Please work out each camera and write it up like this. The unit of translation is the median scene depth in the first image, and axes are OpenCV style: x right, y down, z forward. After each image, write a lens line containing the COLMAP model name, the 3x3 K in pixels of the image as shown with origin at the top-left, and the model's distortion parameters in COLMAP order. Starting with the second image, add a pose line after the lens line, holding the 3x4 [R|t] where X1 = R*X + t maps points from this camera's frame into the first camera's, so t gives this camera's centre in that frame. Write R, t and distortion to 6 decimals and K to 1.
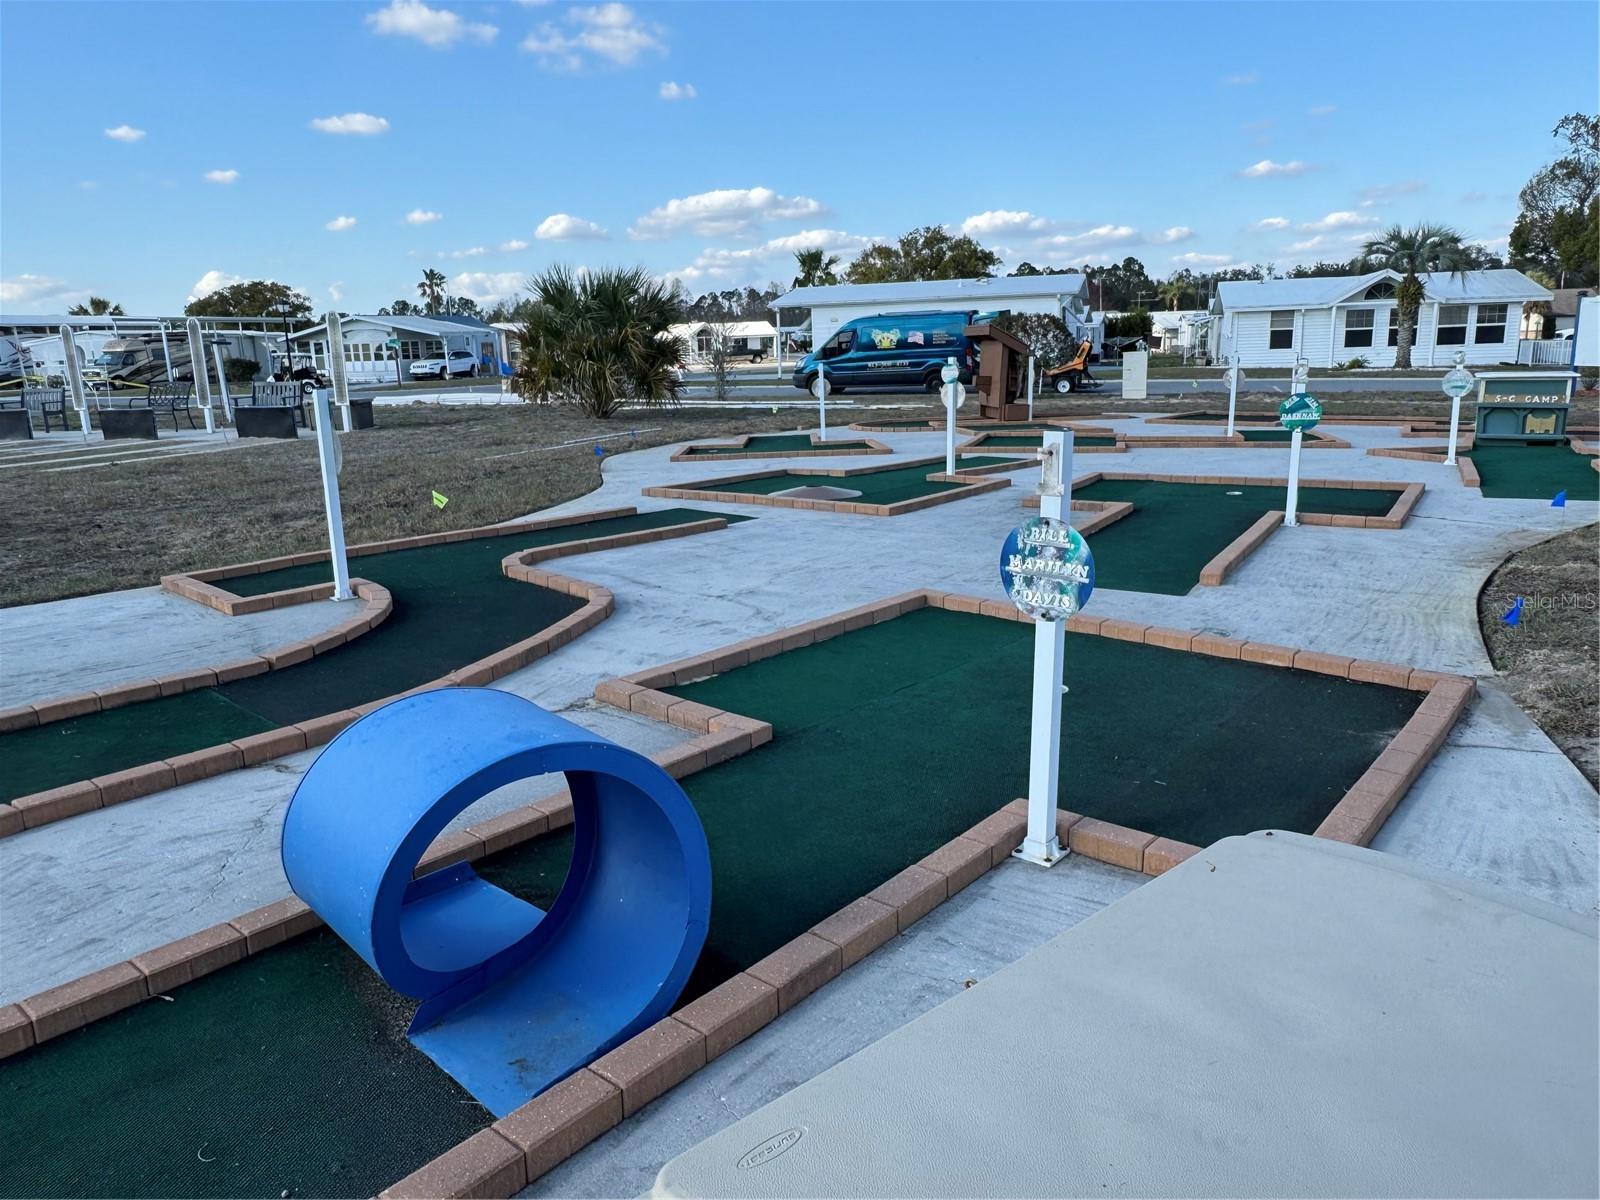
lens RADIAL K [[1150.8, 0, 805.4], [0, 1150.8, 592.1], [0, 0, 1]] dist [0.001472, 0.006151]
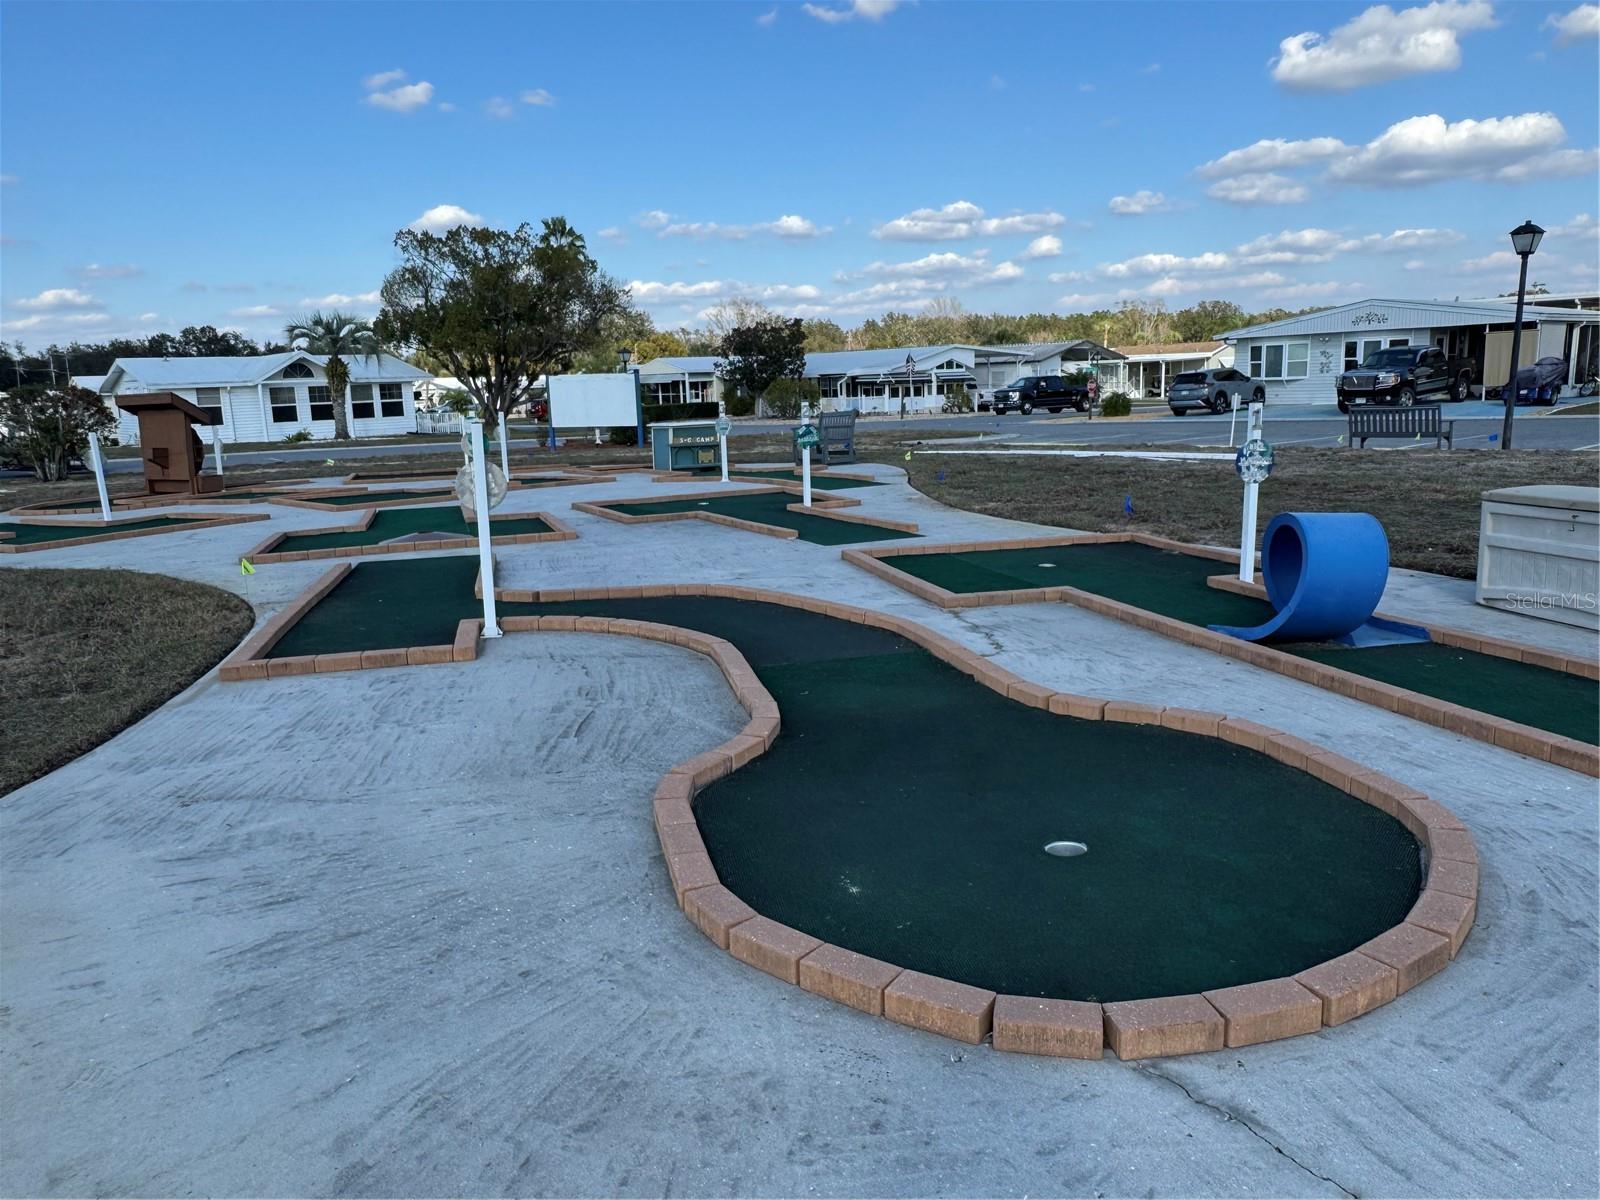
lens RADIAL K [[1150.8, 0, 824.0], [0, 1150.8, 561.6], [0, 0, 1]] dist [0.001472, 0.006151]
pose [[0.546872, -0.121821, 0.828306, -0.143102], [0.200044, 0.979713, 0.012014, -0.001569], [-0.812966, 0.159127, 0.560147, 0.028179]]
